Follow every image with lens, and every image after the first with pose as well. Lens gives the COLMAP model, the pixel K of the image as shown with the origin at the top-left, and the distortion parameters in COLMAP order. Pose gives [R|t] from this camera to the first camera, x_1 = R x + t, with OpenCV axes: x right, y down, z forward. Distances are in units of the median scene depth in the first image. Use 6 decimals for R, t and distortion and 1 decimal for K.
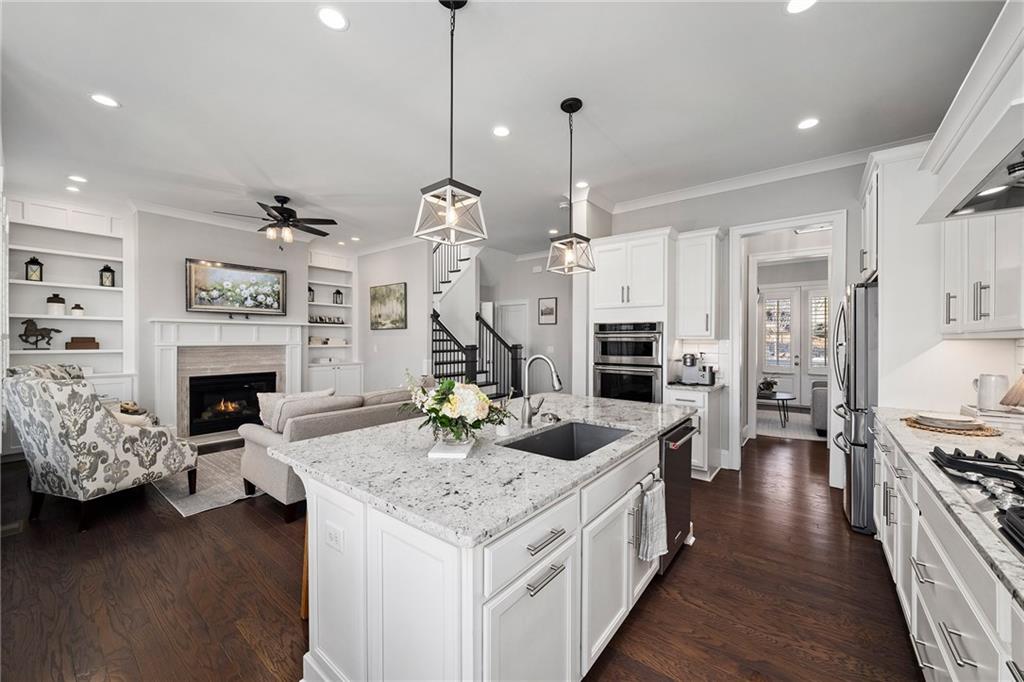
lens RADIAL K [[389.3, 0, 512.0], [0, 389.3, 341.0], [0, 0, 1]] dist [-0.001537, 0.000327]
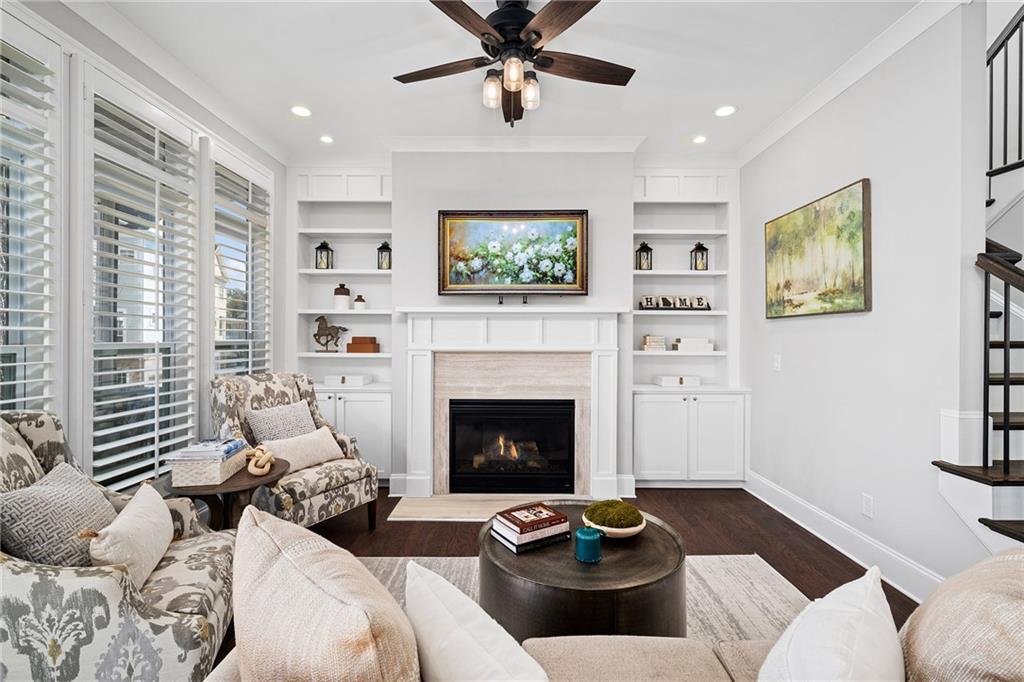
lens RADIAL K [[447.4, 0, 512.6], [0, 447.4, 339.7], [0, 0, 1]] dist [0.001015, -0.000922]
pose [[0.617245, 0.001703, -0.786769, -0.192728], [-0.005010, 0.999986, -0.001766, -0.004194], [0.786755, 0.005032, 0.617245, 0.630372]]
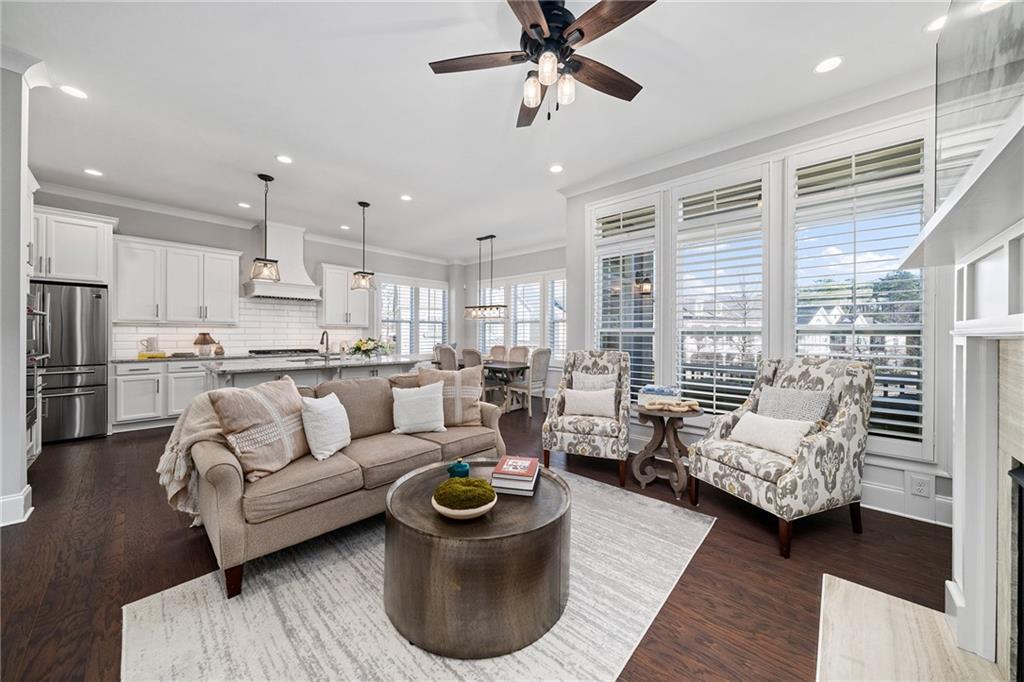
lens RADIAL K [[354.2, 0, 511.2], [0, 354.2, 334.8], [0, 0, 1]] dist [-0.000309, -0.000068]
pose [[-0.996896, -0.010045, 0.078091, -0.517806], [-0.009674, 0.999940, 0.005136, 0.013885], [-0.078138, 0.004365, -0.996933, 1.256984]]
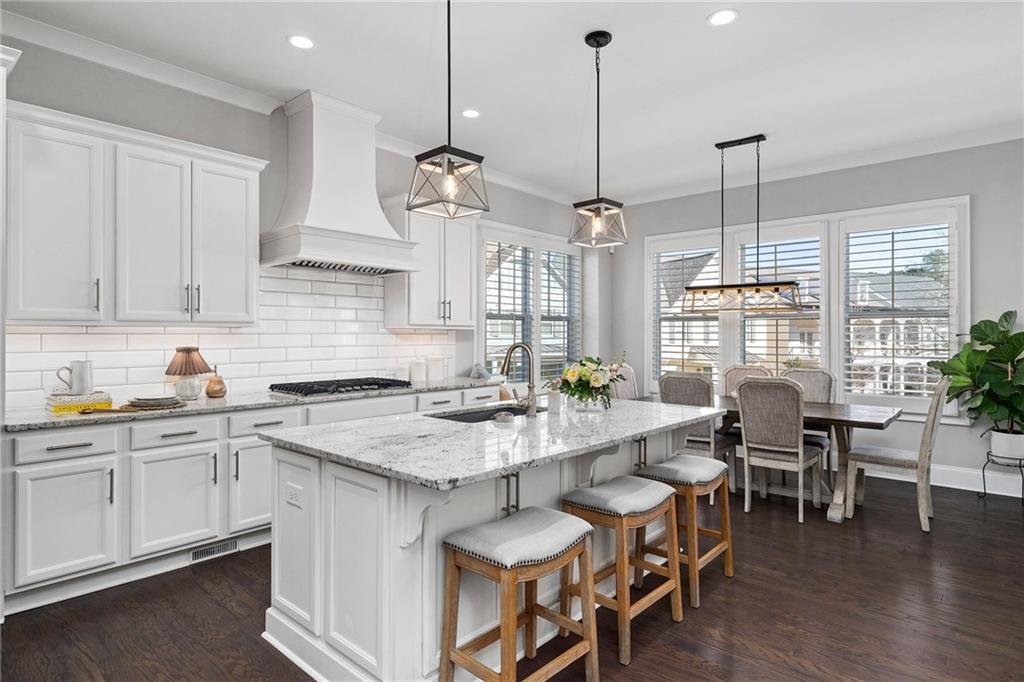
lens RADIAL K [[552.1, 0, 513.0], [0, 552.1, 332.8], [0, 0, 1]] dist [0.002602, 0.000819]
pose [[-0.998596, -0.003481, 0.052860, 0.002871], [-0.003491, 0.999994, -0.000099, 0.003042], [-0.052860, -0.000283, -0.998602, 0.969801]]
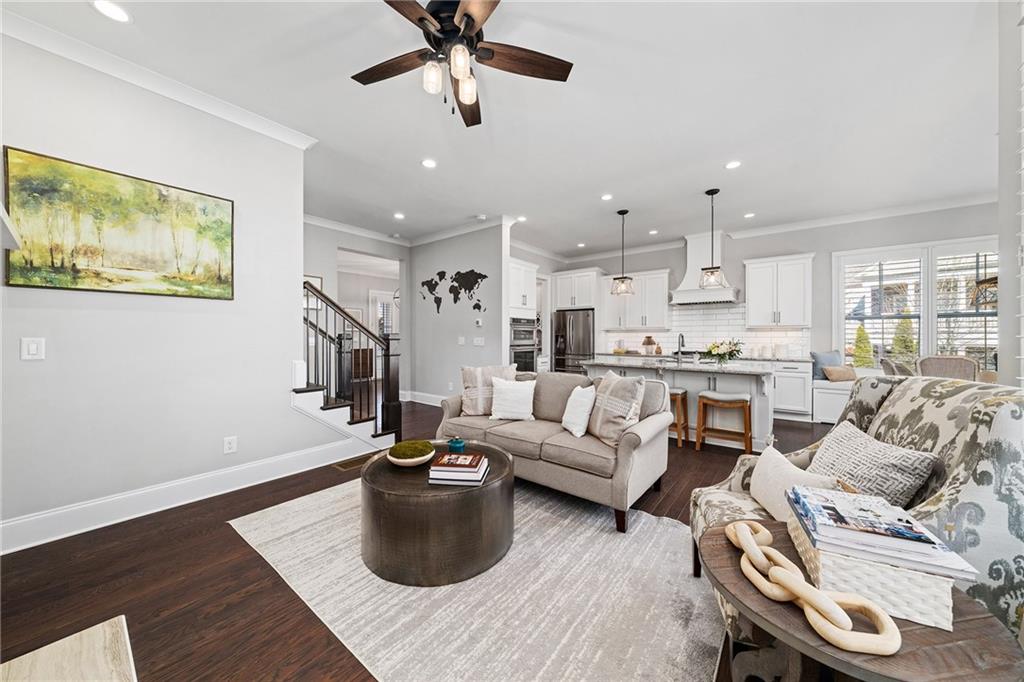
lens RADIAL K [[347.4, 0, 513.1], [0, 347.4, 337.4], [0, 0, 1]] dist [-0.002844, -0.000058]
pose [[-0.002694, -0.007590, 0.999968, -0.874220], [0.003338, 0.999966, 0.007599, 0.014983], [-0.999991, 0.003359, -0.002669, 0.831493]]
